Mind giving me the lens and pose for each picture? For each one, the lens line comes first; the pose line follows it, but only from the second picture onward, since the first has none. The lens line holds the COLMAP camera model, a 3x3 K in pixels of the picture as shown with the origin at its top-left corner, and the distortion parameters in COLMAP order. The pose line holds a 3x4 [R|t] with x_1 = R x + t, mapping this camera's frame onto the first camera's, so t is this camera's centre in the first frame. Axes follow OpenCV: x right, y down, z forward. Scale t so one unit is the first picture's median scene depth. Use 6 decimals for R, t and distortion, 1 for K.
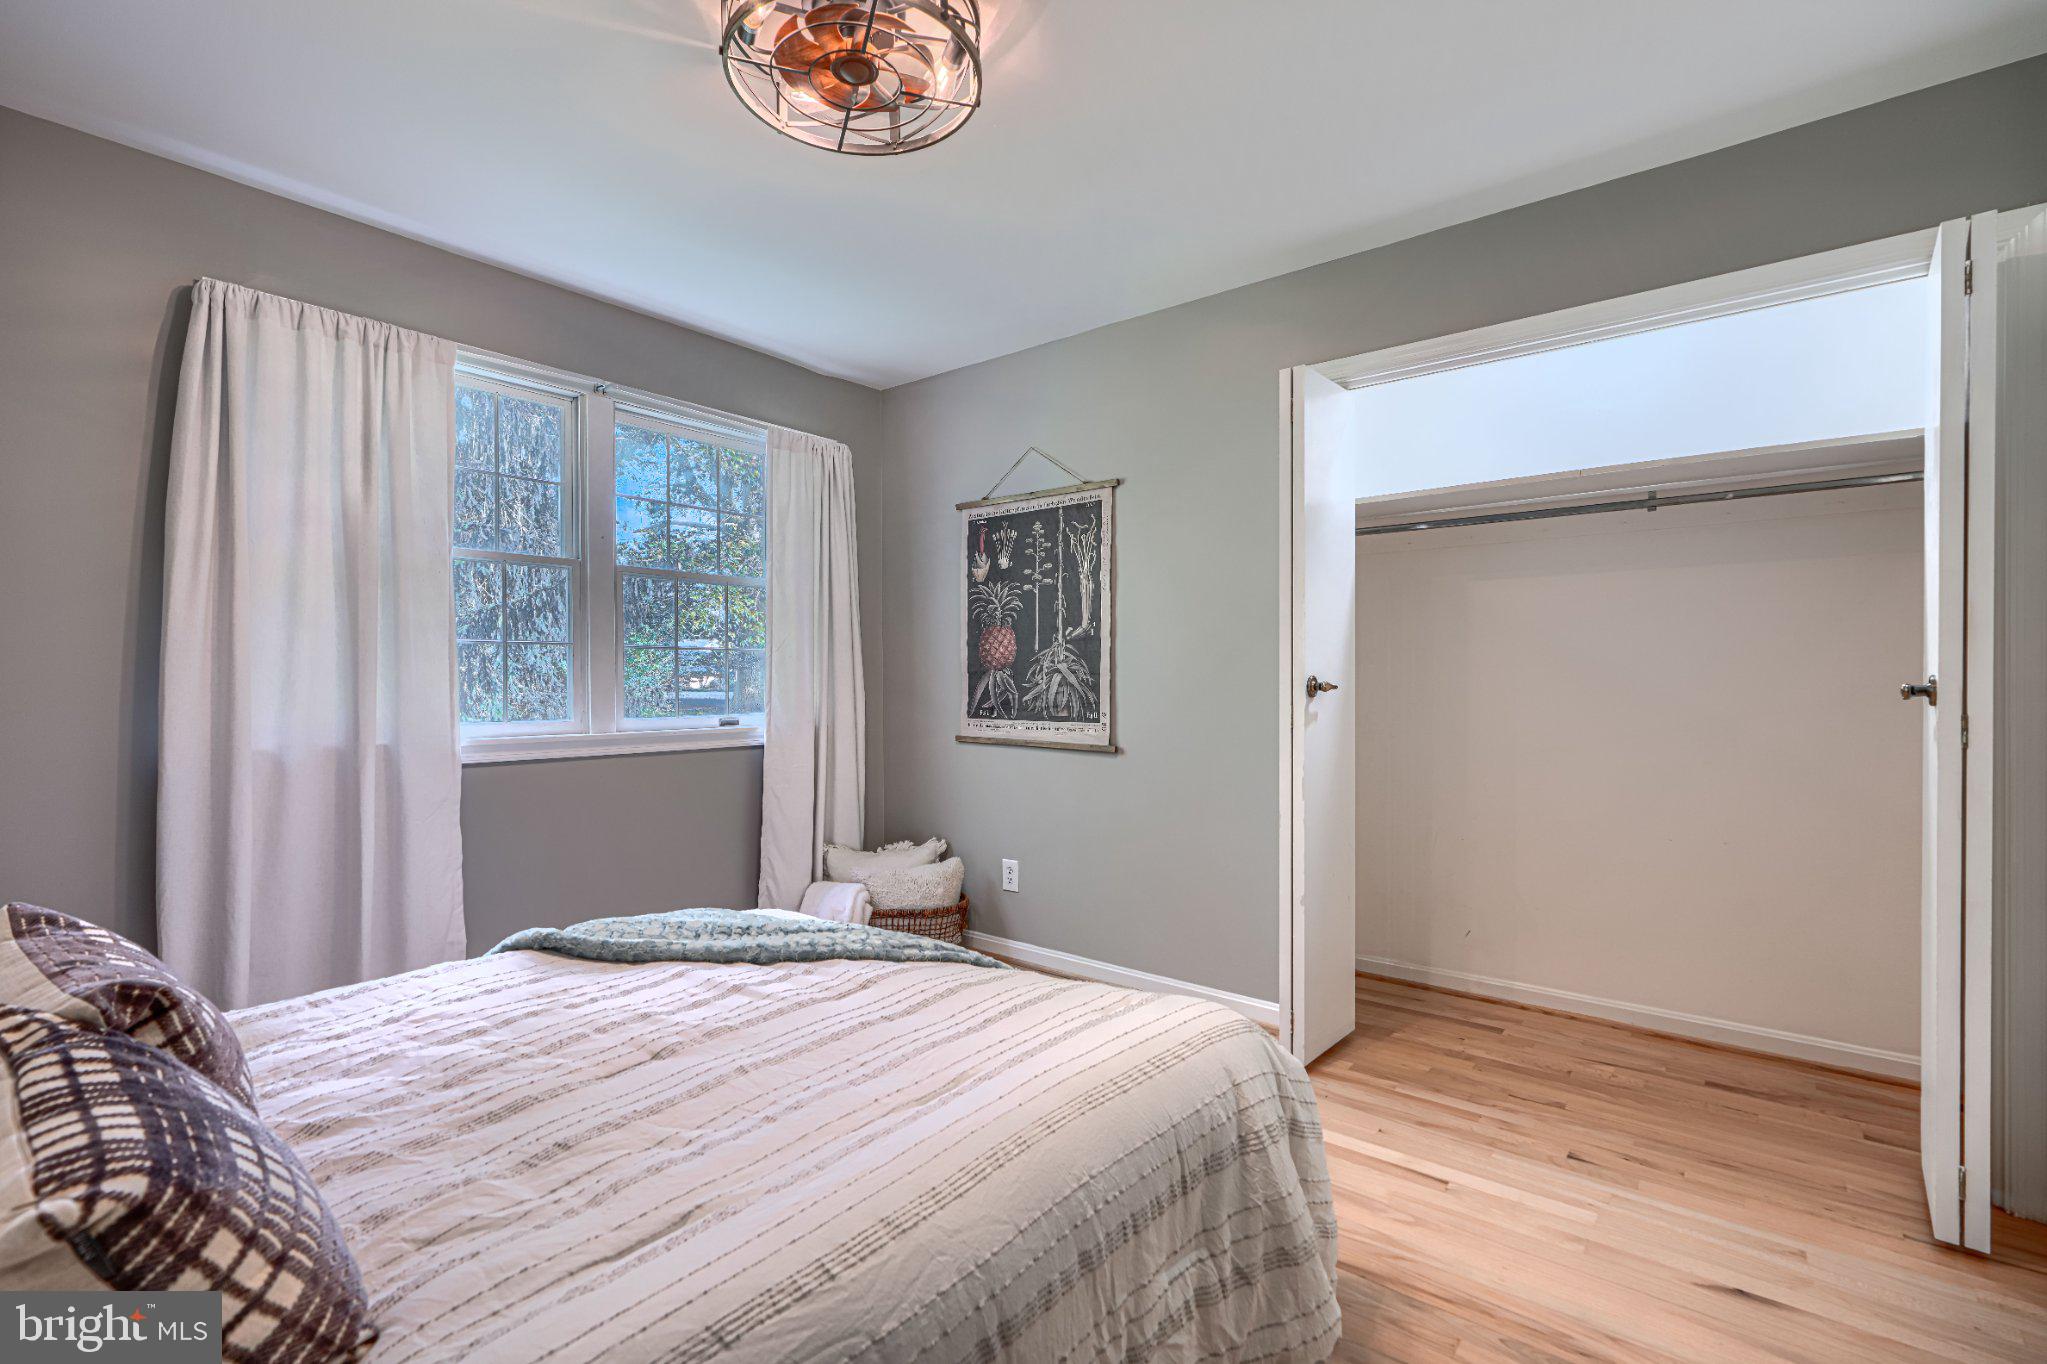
lens RADIAL K [[932.5, 0, 1012.6], [0, 932.5, 681.2], [0, 0, 1]] dist [0.000613, -0.000256]
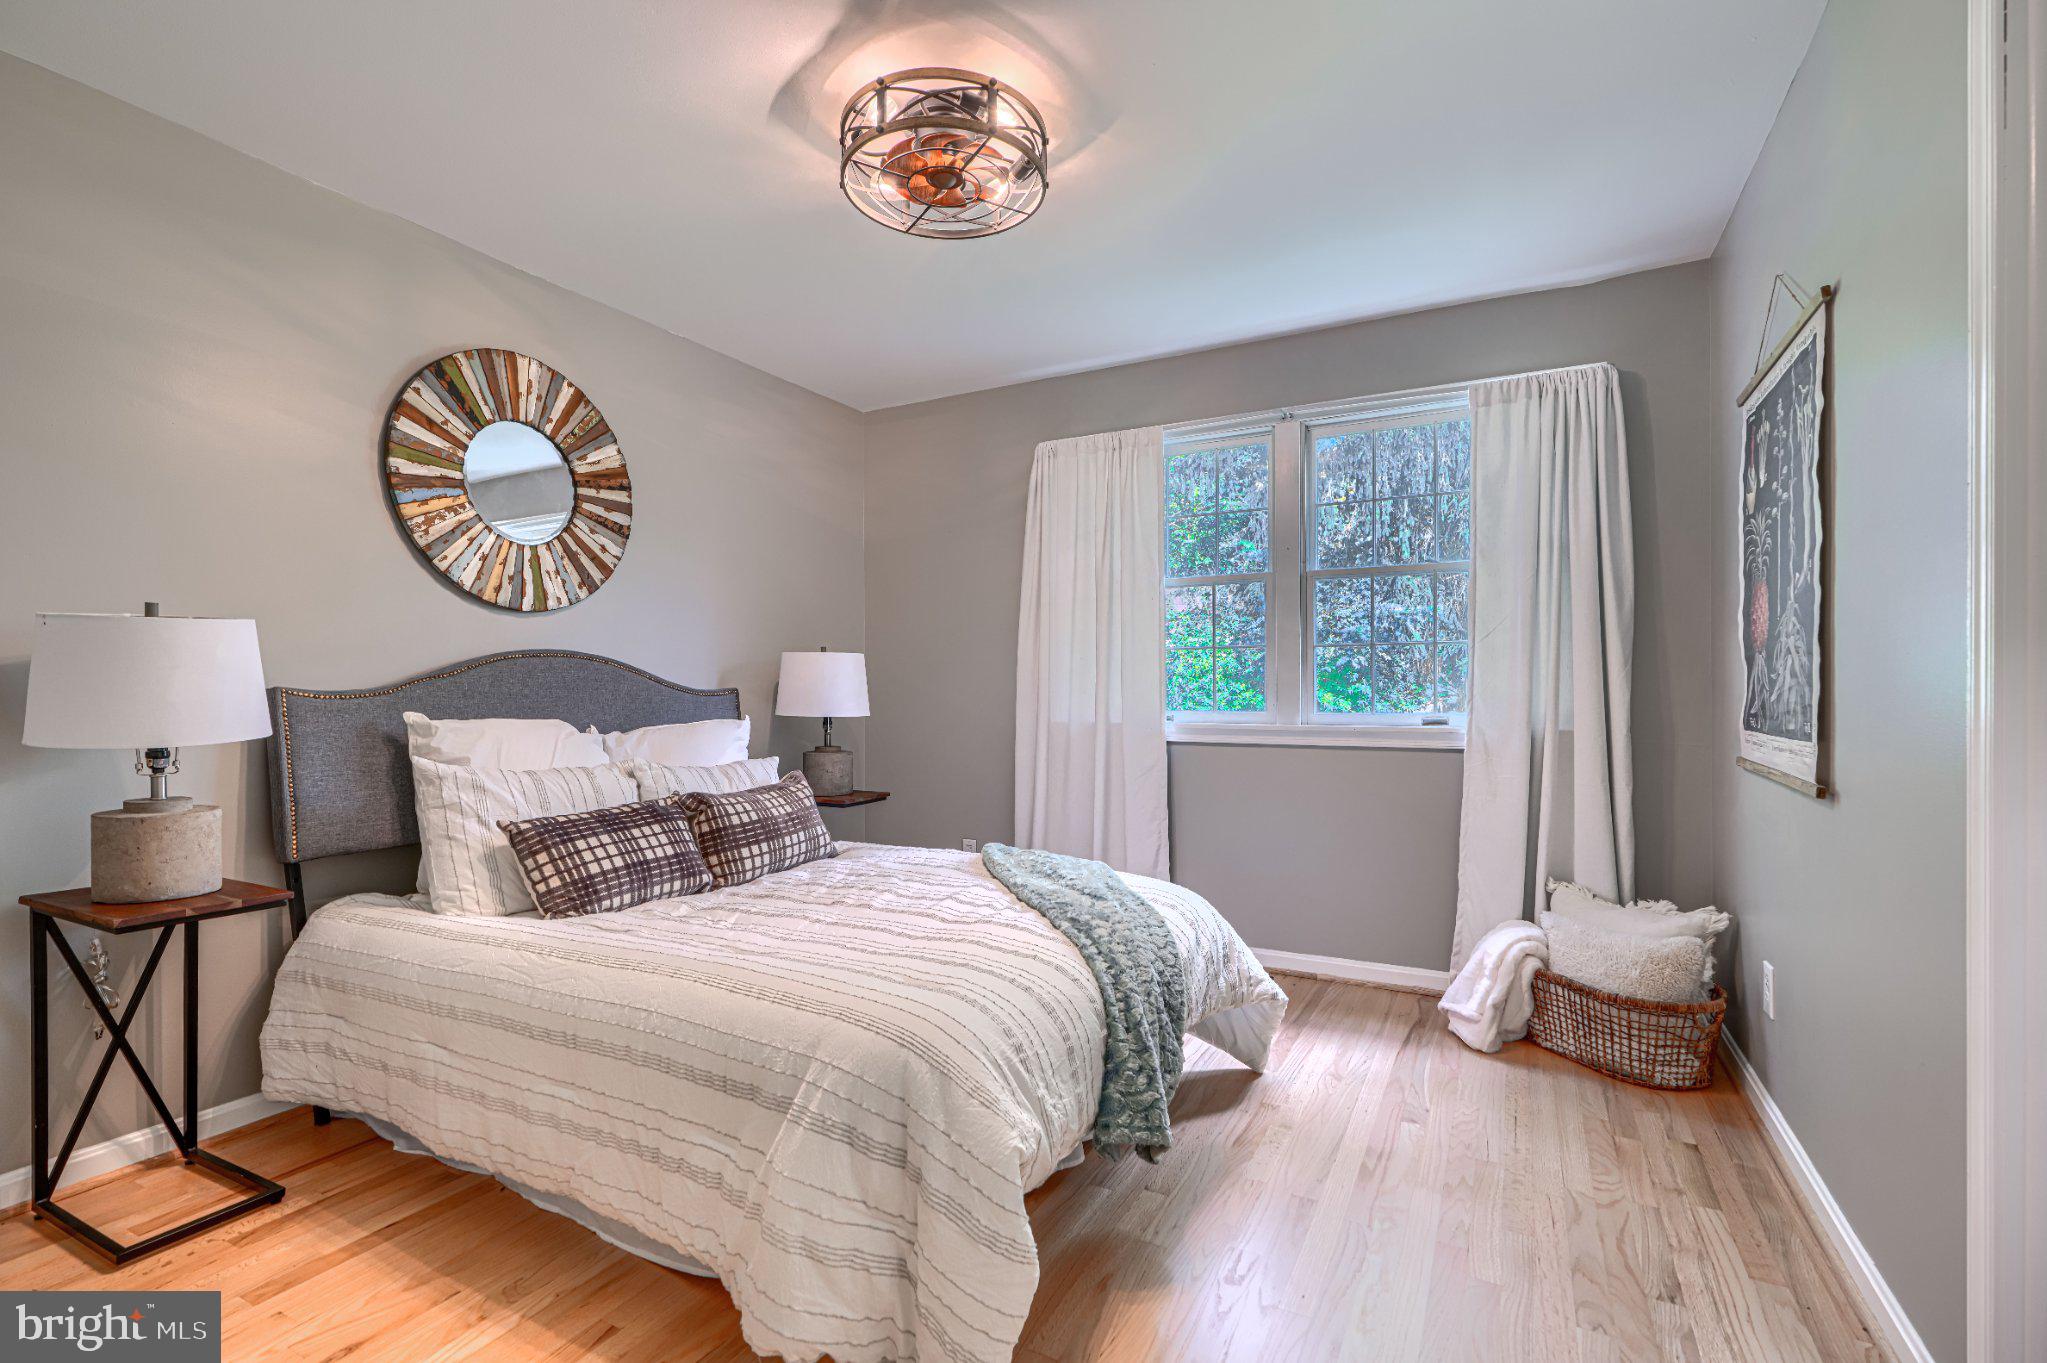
lens RADIAL K [[932.5, 0, 1017.4], [0, 932.5, 688.9], [0, 0, 1]] dist [0.000613, -0.000256]
pose [[0.195990, -0.004767, -0.980594, 0.539387], [0.000401, 0.999988, -0.004781, 0.016838], [0.980606, 0.000544, 0.195990, 0.431598]]
